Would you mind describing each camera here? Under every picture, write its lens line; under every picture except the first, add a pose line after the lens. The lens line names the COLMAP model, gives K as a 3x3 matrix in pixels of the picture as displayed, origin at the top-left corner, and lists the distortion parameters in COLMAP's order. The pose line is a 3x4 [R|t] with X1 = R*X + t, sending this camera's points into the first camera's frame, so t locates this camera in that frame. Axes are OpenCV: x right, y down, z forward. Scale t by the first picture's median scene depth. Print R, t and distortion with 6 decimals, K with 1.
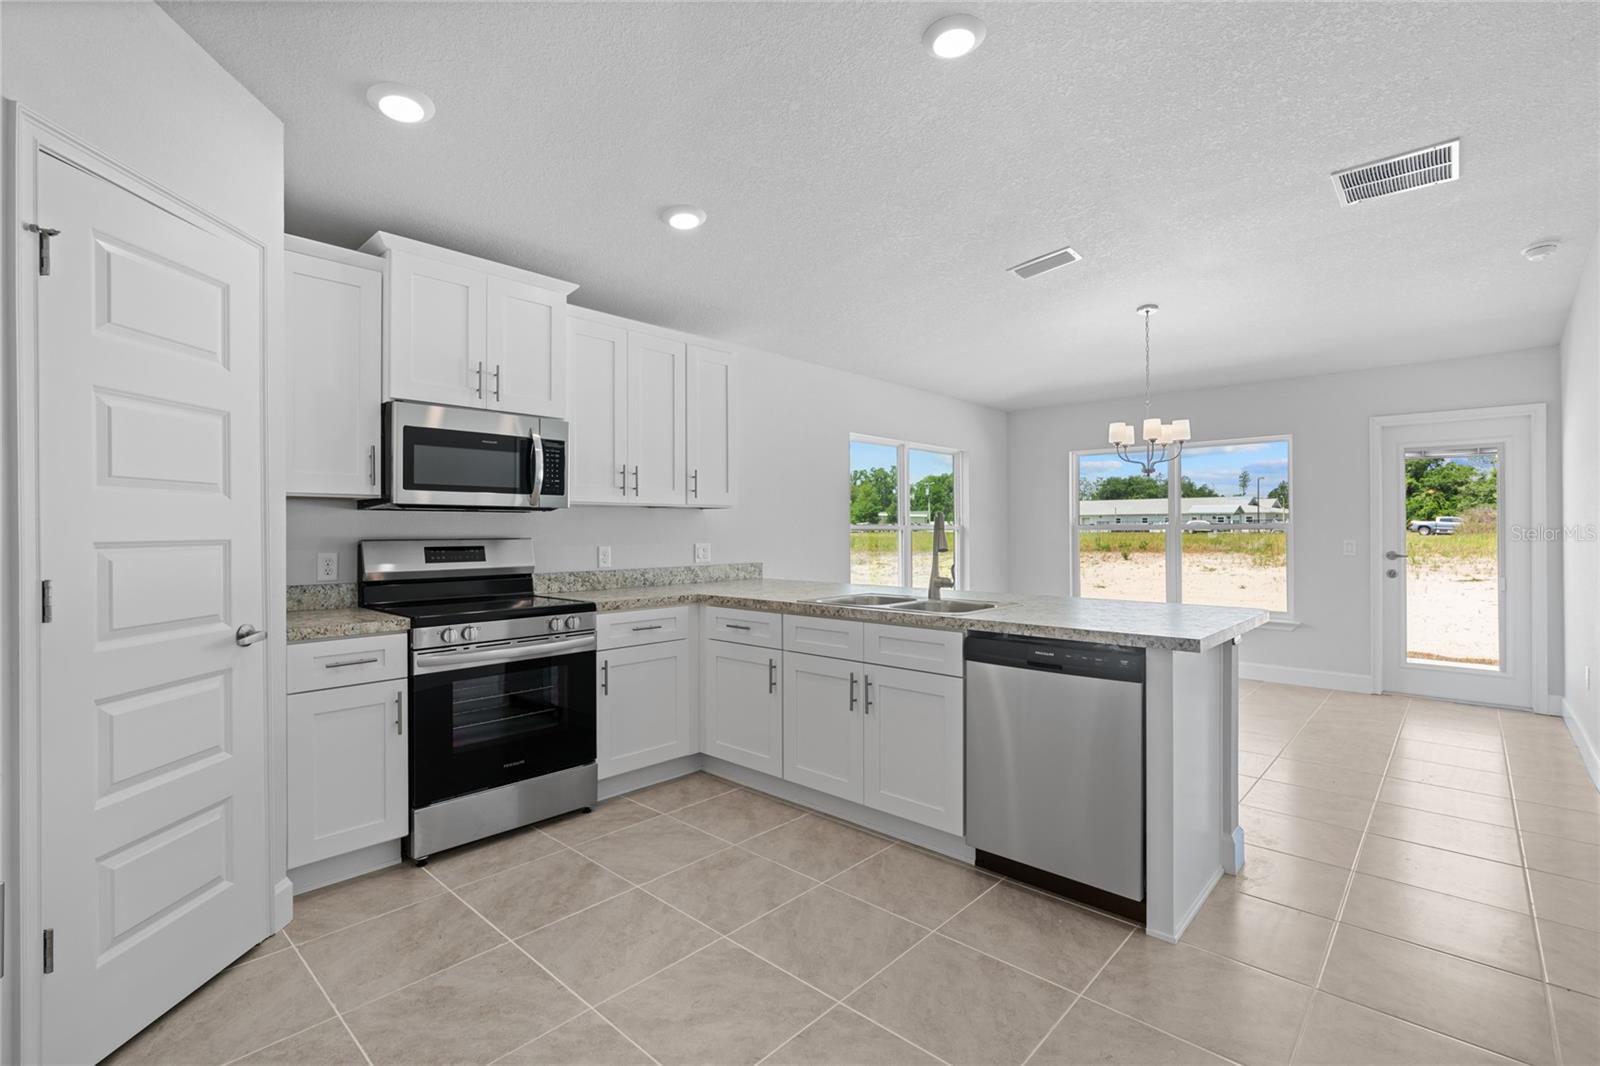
lens RADIAL K [[724.9, 0, 802.1], [0, 724.9, 528.6], [0, 0, 1]] dist [-0.001213, 0.000336]
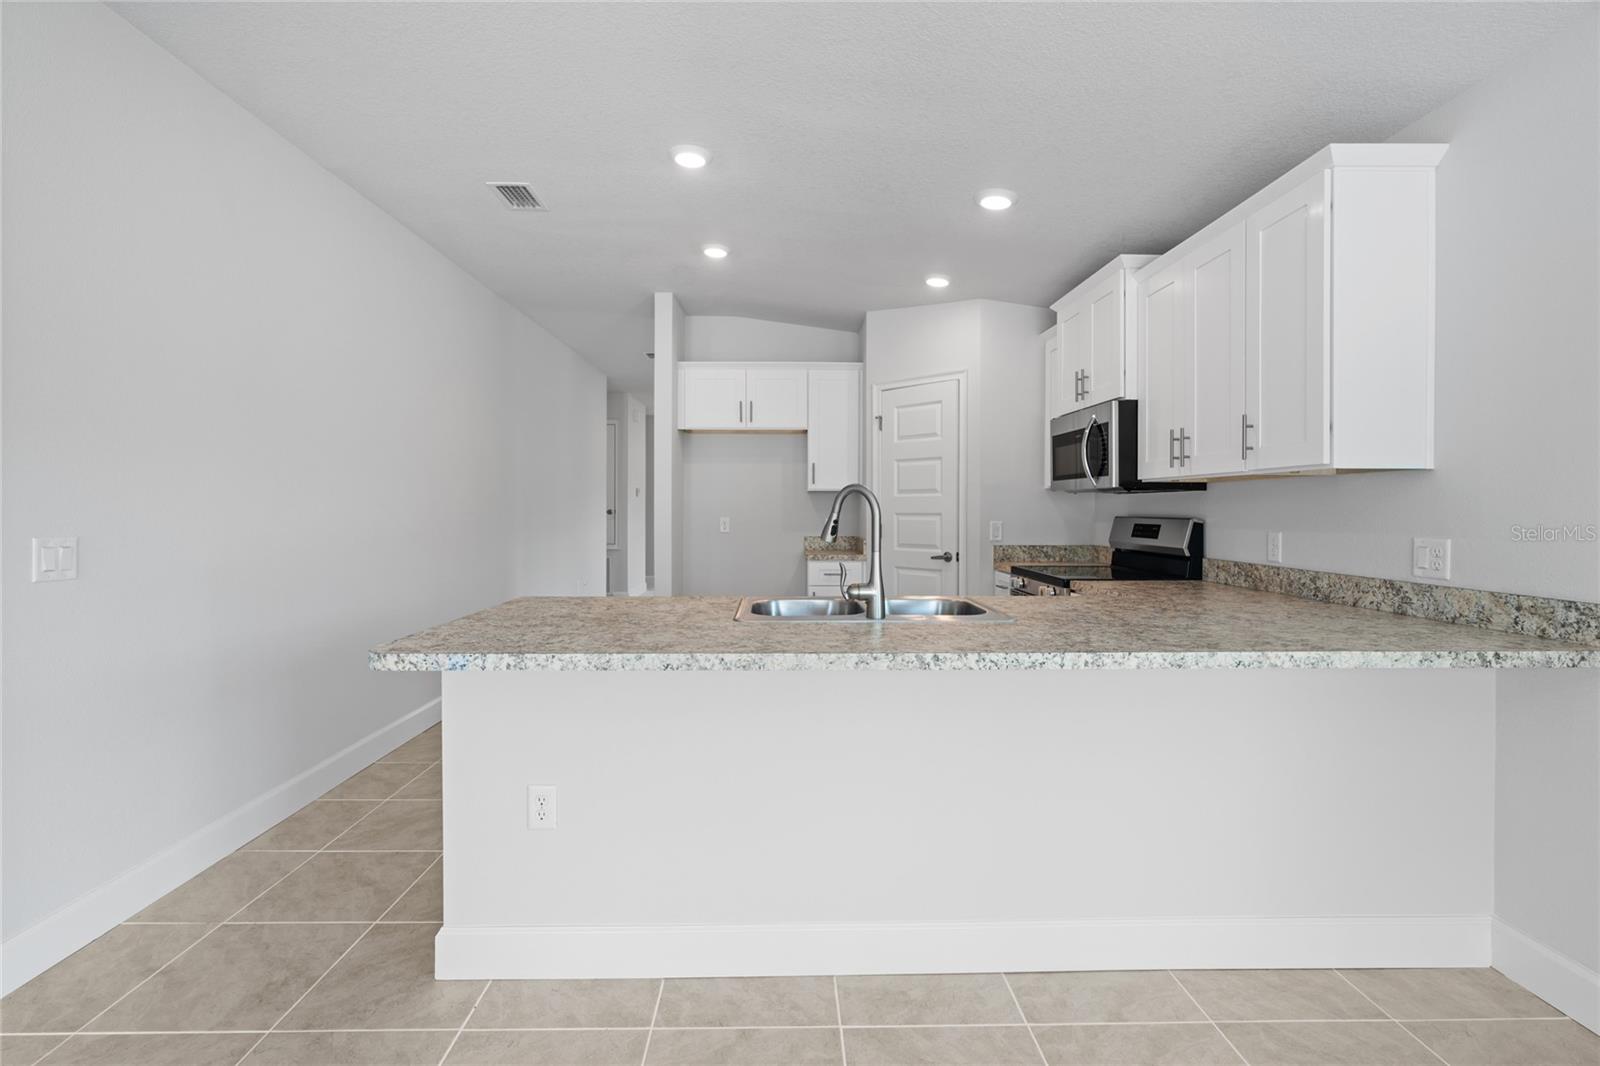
lens RADIAL K [[728.3, 0, 791.0], [0, 728.3, 532.6], [0, 0, 1]] dist [-0.001504, 0.000784]
pose [[-0.724929, 0.026225, -0.688324, 0.708507], [0.003549, 0.999404, 0.034340, -0.002620], [0.688814, 0.022452, -0.724590, 1.468374]]
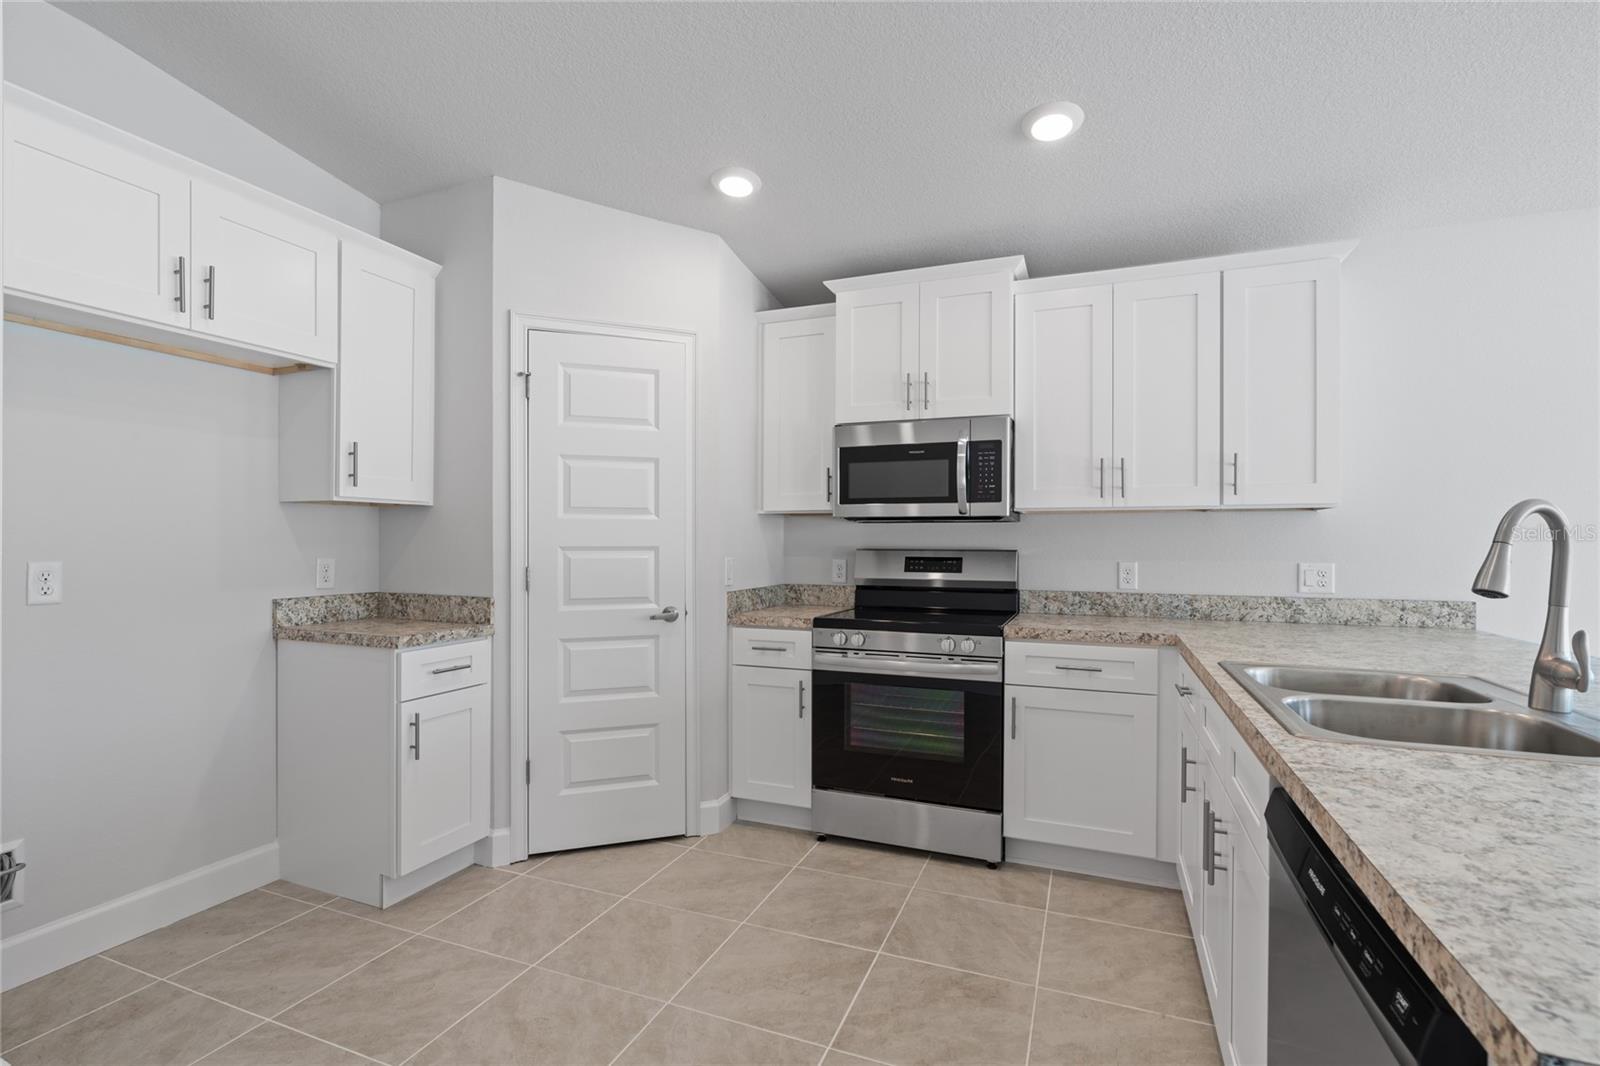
lens RADIAL K [[748.1, 0, 801.5], [0, 748.1, 542.4], [0, 0, 1]] dist [-0.003286, 0.000381]
pose [[0.355397, 0.005373, -0.934700, 0.447271], [-0.002224, 0.999986, 0.004902, -0.000692], [0.934713, 0.000337, 0.355404, 0.463733]]
